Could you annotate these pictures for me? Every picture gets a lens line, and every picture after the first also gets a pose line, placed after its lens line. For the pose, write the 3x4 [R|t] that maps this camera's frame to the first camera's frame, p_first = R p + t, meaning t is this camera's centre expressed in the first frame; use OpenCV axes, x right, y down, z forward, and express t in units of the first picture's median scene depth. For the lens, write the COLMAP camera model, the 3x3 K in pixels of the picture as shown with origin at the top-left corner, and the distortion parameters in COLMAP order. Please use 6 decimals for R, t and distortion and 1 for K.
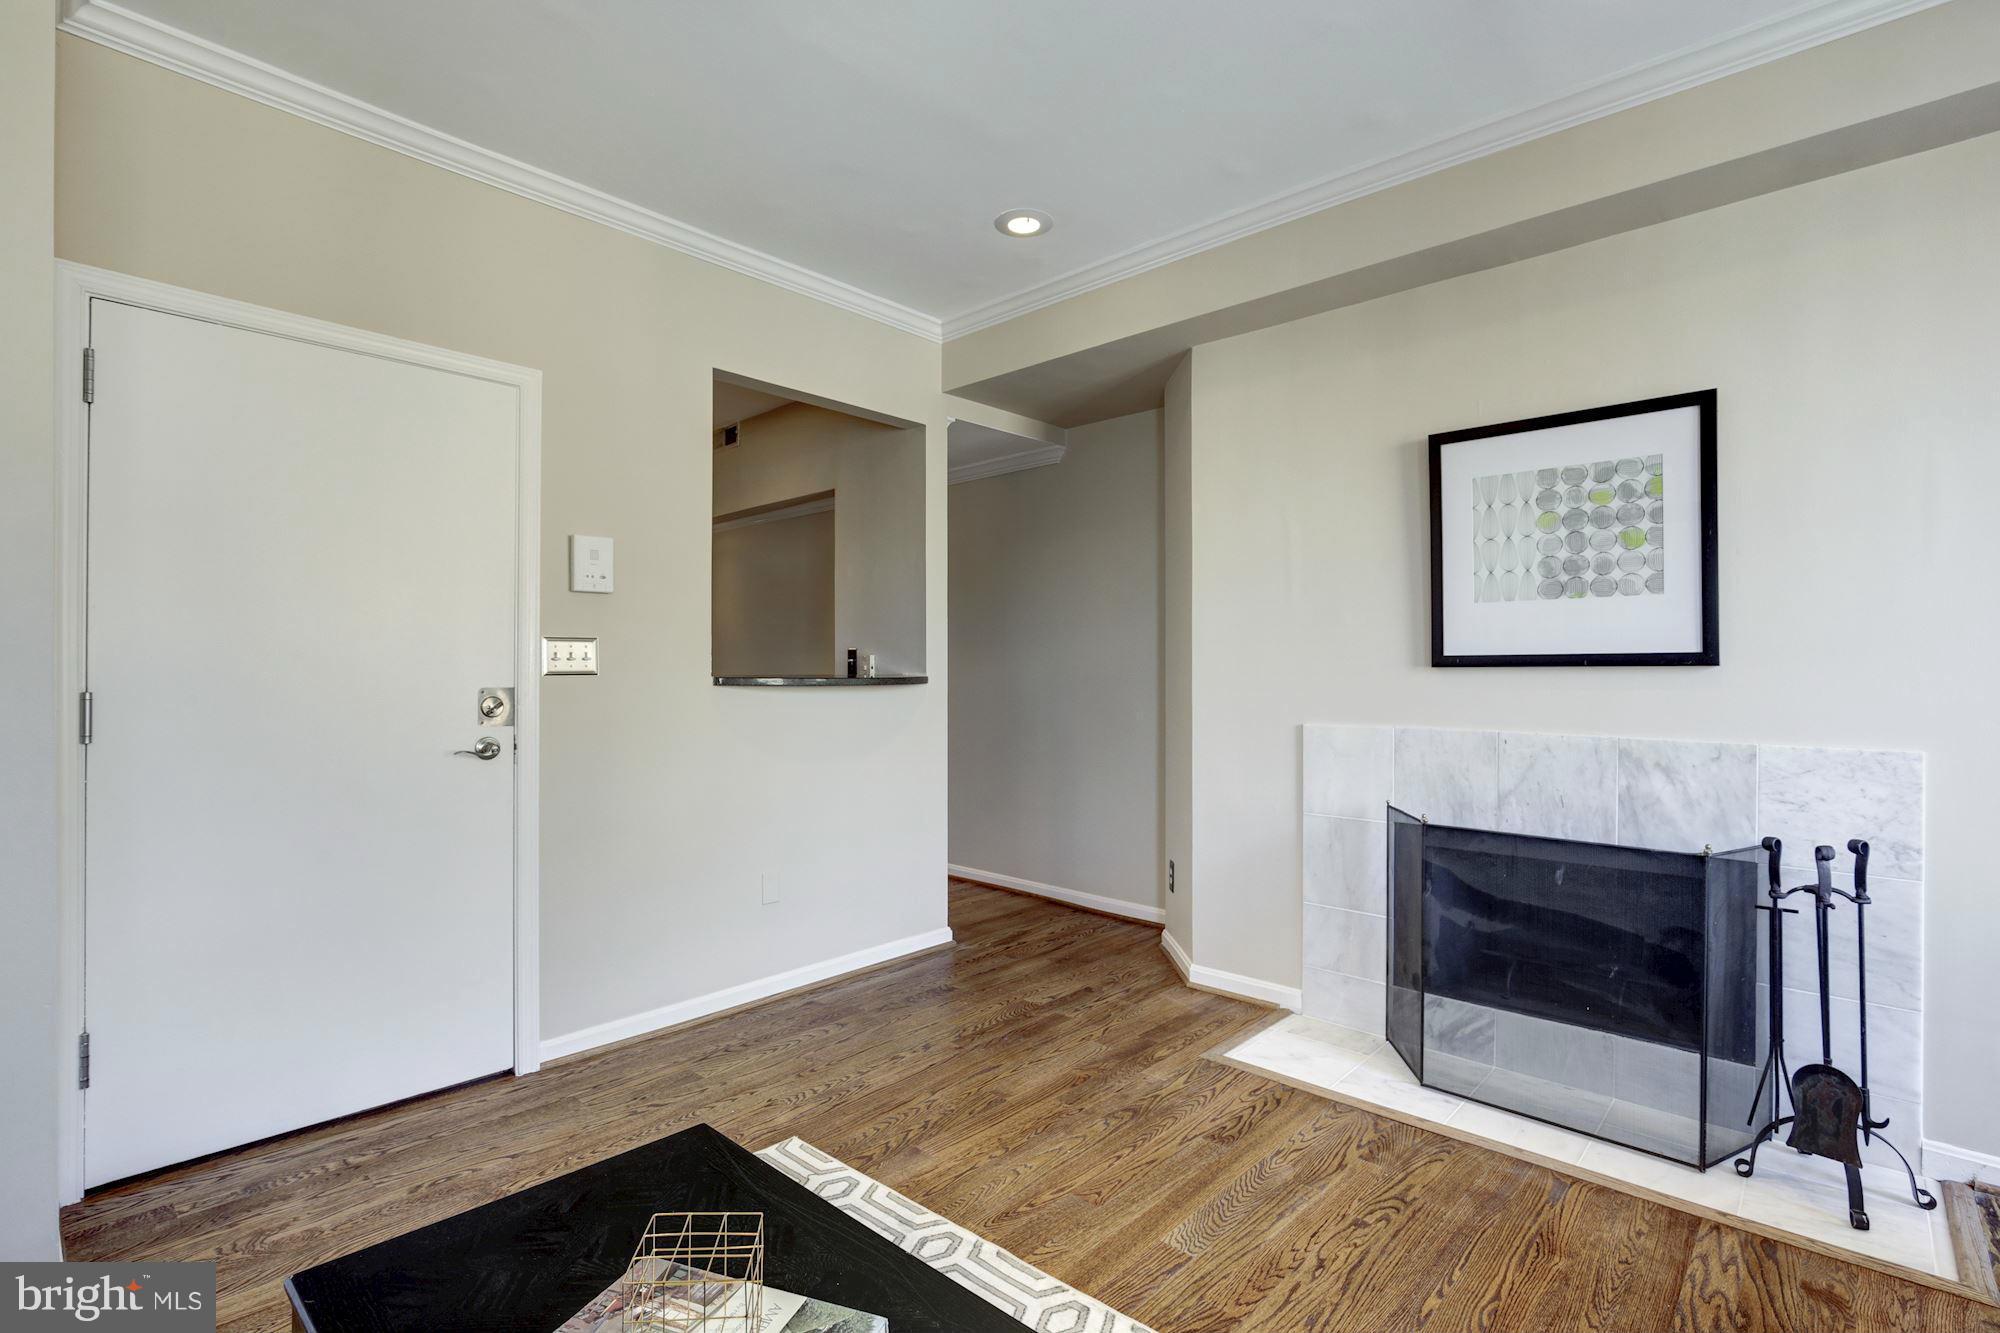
lens RADIAL K [[926.0, 0, 1006.3], [0, 926.0, 668.6], [0, 0, 1]] dist [-0.004102, 0.001713]
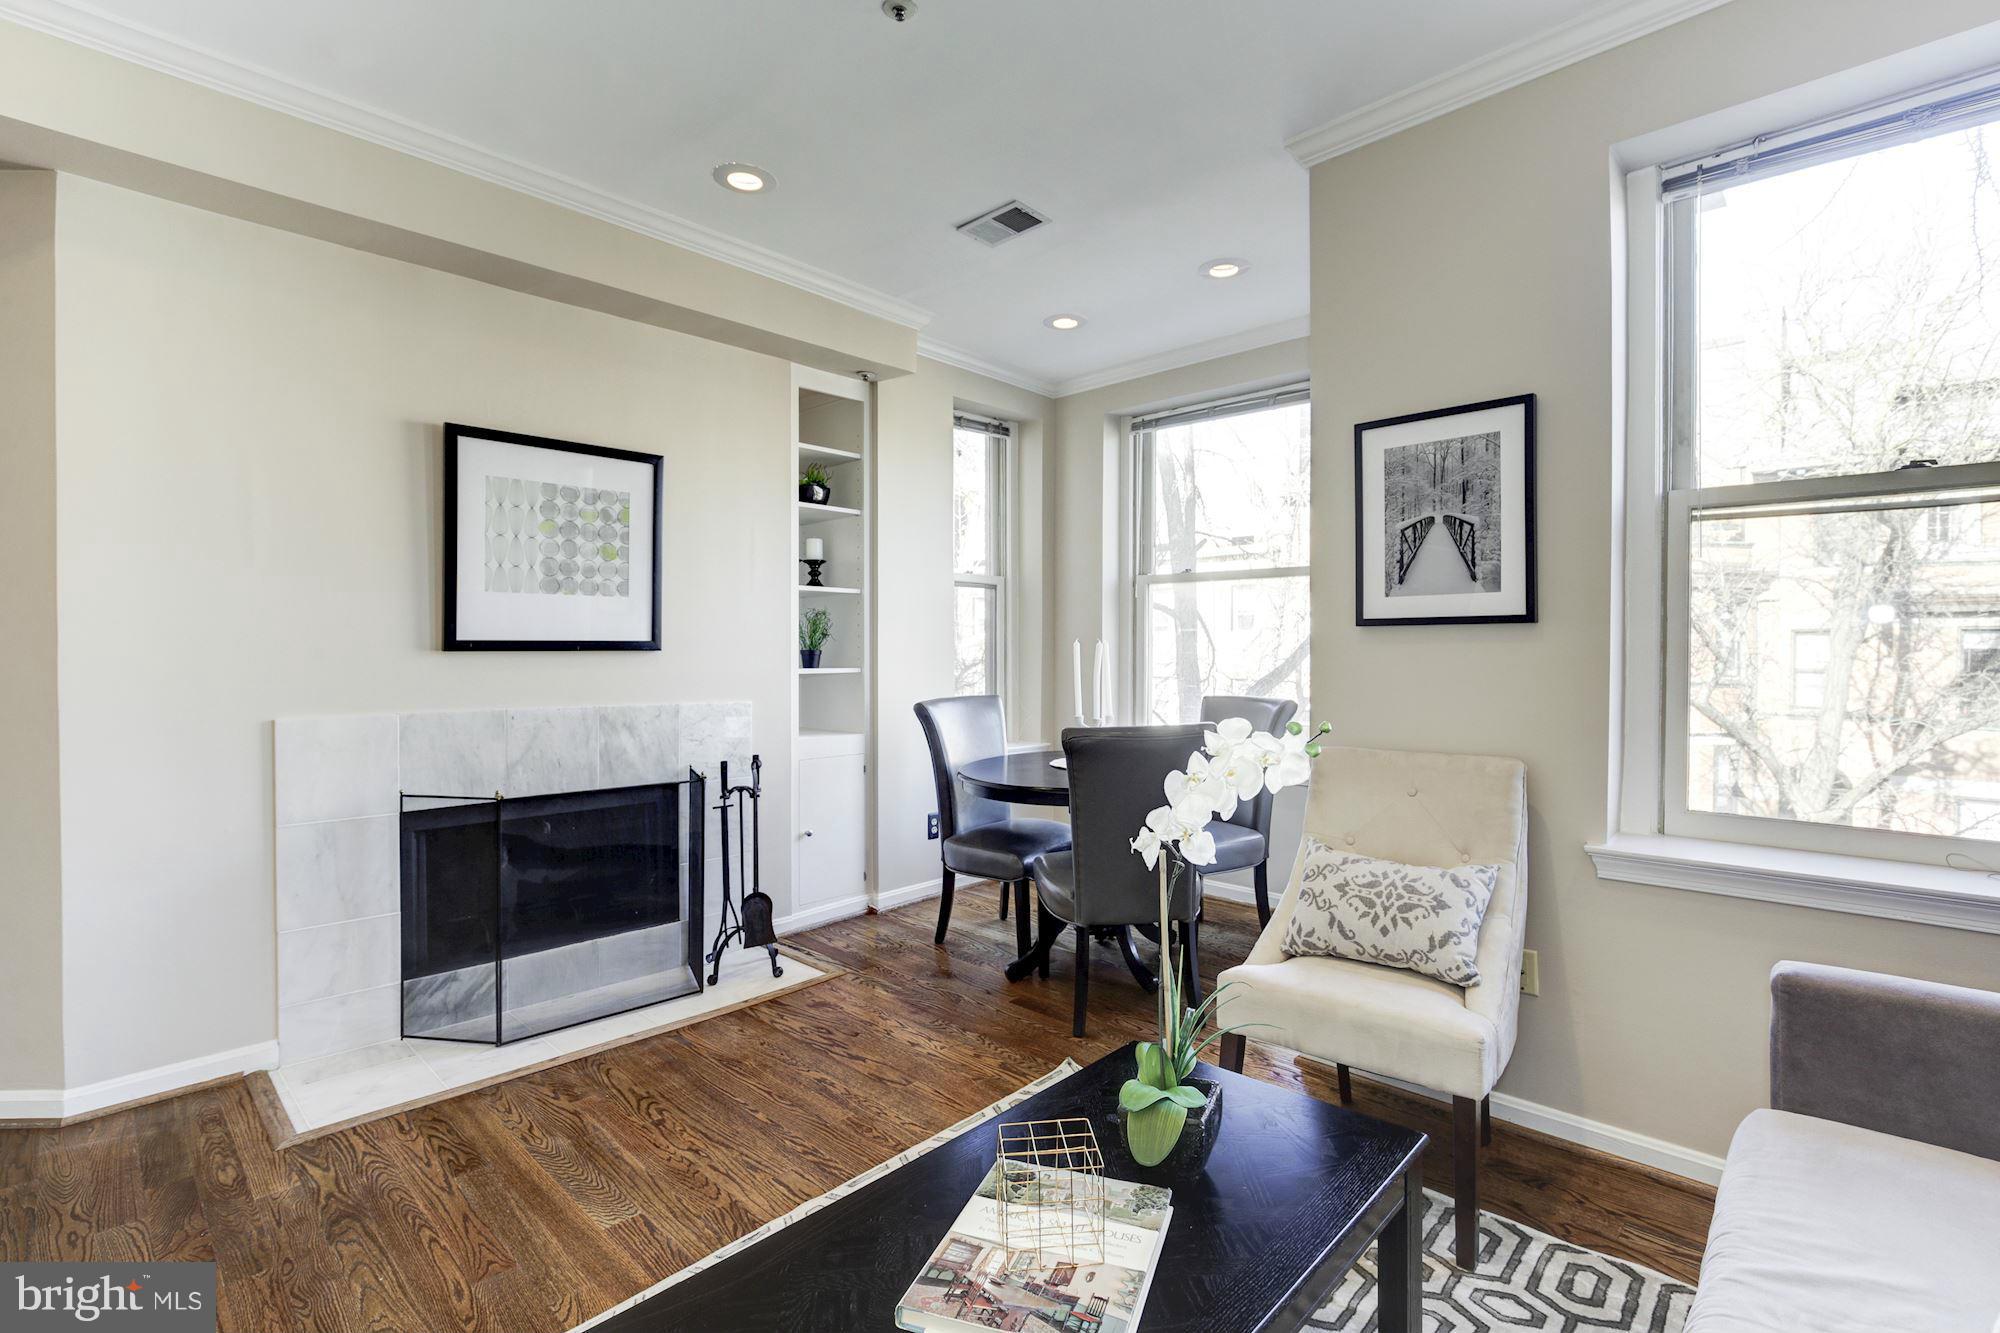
lens RADIAL K [[926.0, 0, 1007.1], [0, 926.0, 656.4], [0, 0, 1]] dist [-0.004102, 0.001713]
pose [[0.029638, -0.010516, 0.999505, -0.598271], [-0.005958, 0.999925, 0.010697, -0.011682], [-0.999543, -0.006272, 0.029573, 0.394609]]
